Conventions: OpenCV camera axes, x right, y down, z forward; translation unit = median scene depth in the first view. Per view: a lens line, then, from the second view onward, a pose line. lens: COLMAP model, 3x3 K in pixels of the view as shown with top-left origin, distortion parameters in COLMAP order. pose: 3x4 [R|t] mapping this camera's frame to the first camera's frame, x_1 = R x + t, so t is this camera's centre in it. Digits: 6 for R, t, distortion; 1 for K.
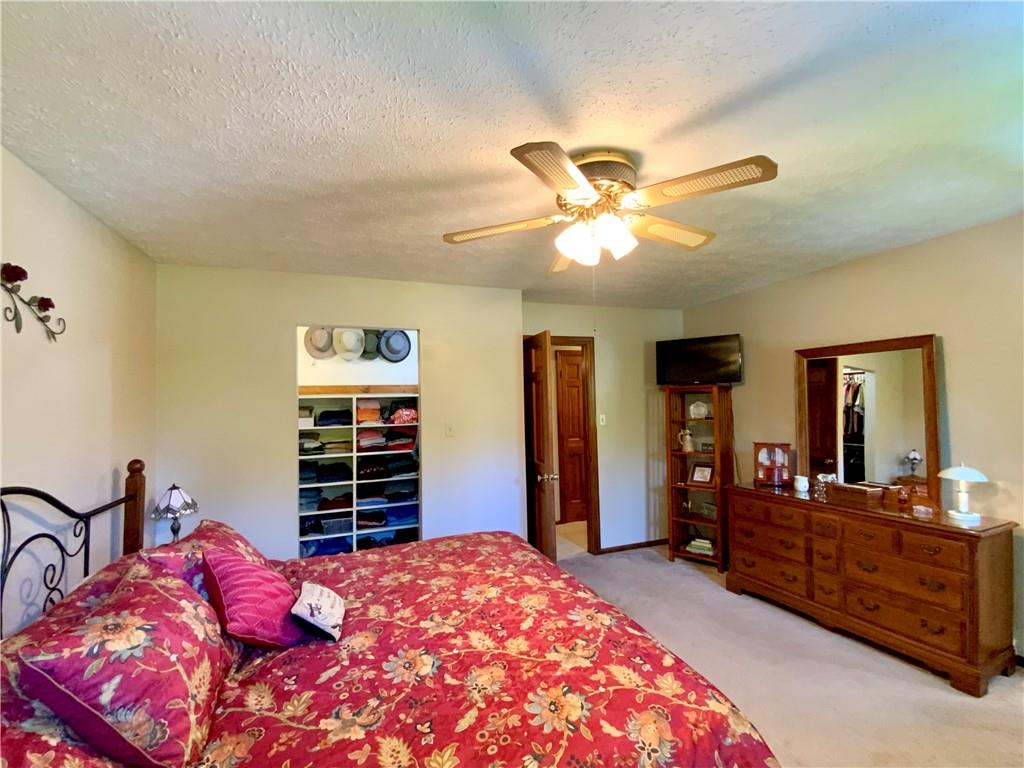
lens RADIAL K [[414.1, 0, 513.8], [0, 414.1, 382.3], [0, 0, 1]] dist [-0.000601, -0.008775]
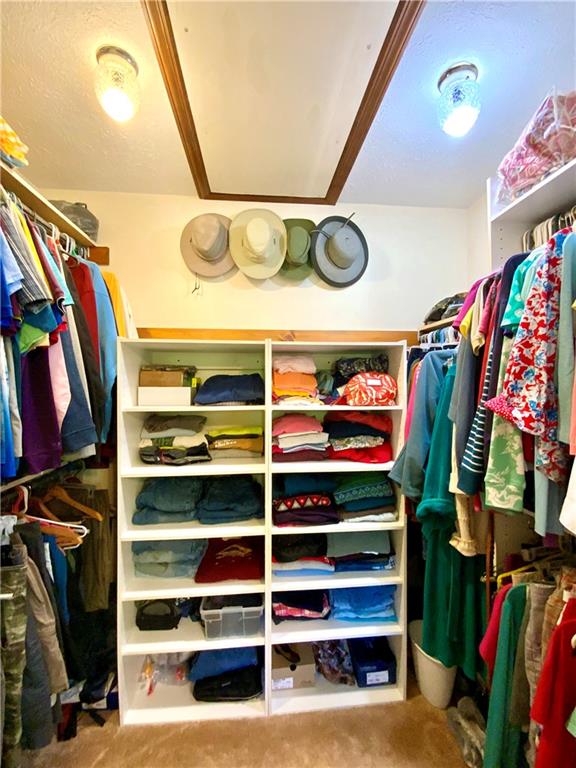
lens RADIAL K [[310.5, 0, 286.9], [0, 310.5, 386.2], [0, 0, 1]] dist [-0.000601, -0.008775]
pose [[0.955733, 0.021531, -0.293446, -0.255046], [-0.006873, 0.998680, 0.050892, 0.062320], [0.294155, -0.046623, 0.954620, 0.653331]]
